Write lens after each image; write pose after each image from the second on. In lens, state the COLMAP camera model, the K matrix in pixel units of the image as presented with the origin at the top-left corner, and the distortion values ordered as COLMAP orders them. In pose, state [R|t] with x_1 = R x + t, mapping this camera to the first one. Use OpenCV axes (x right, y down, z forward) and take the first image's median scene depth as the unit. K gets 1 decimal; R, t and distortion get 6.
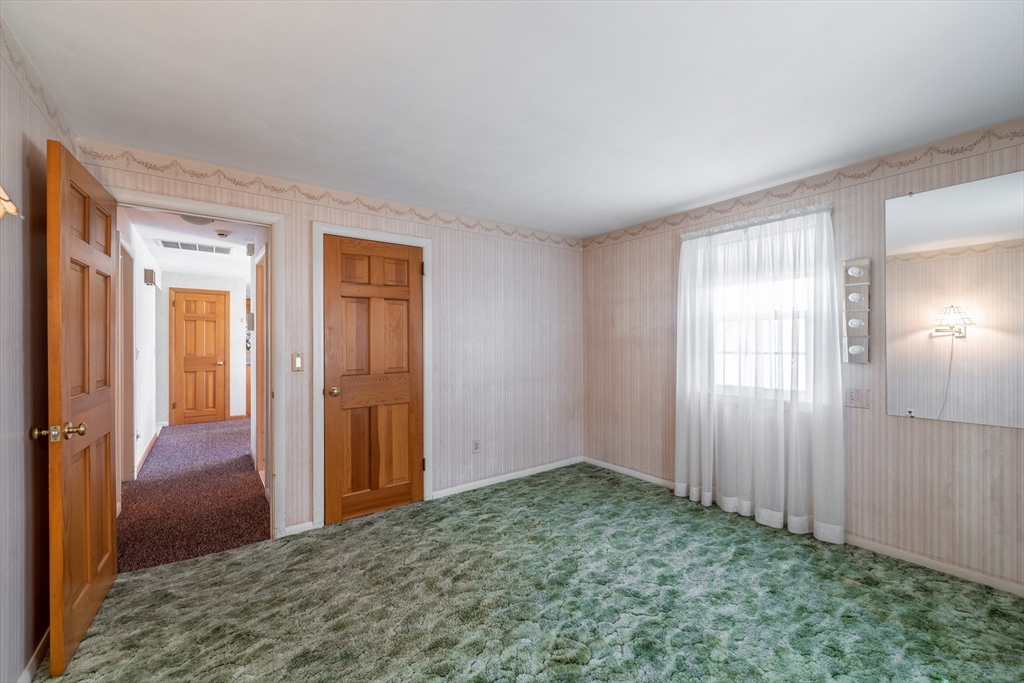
lens RADIAL K [[422.9, 0, 514.2], [0, 422.9, 348.0], [0, 0, 1]] dist [-0.002928, -0.000640]
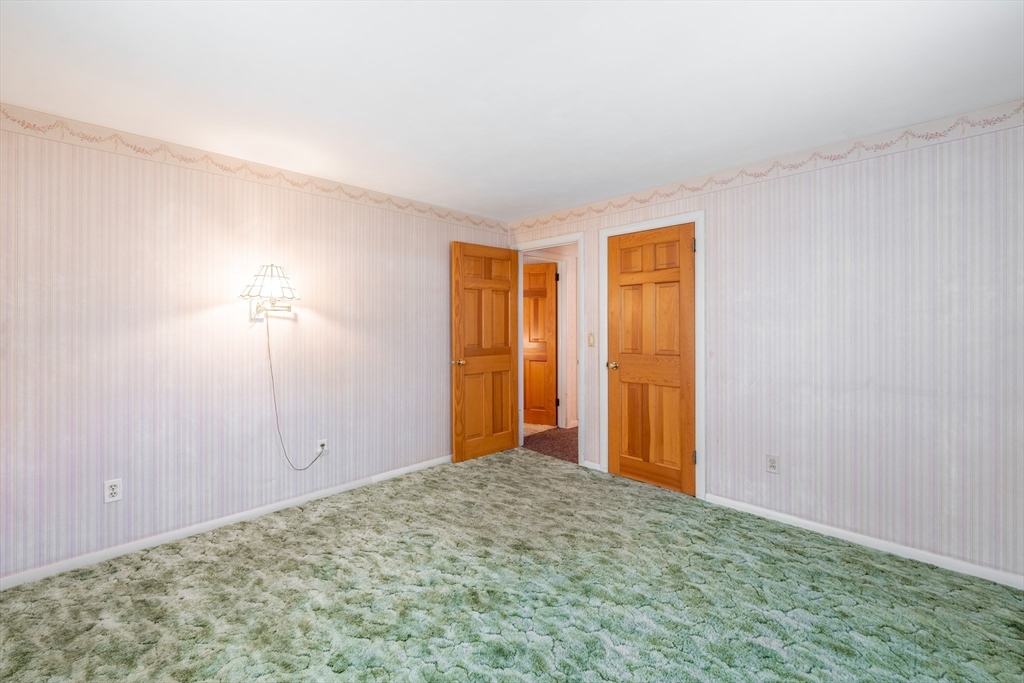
lens RADIAL K [[421.5, 0, 494.9], [0, 421.5, 333.5], [0, 0, 1]] dist [-0.001378, -0.000508]
pose [[0.115604, 0.023271, -0.993023, 0.717112], [-0.013567, 0.999669, 0.021847, -0.010073], [0.993203, 0.010947, 0.115881, 0.512695]]
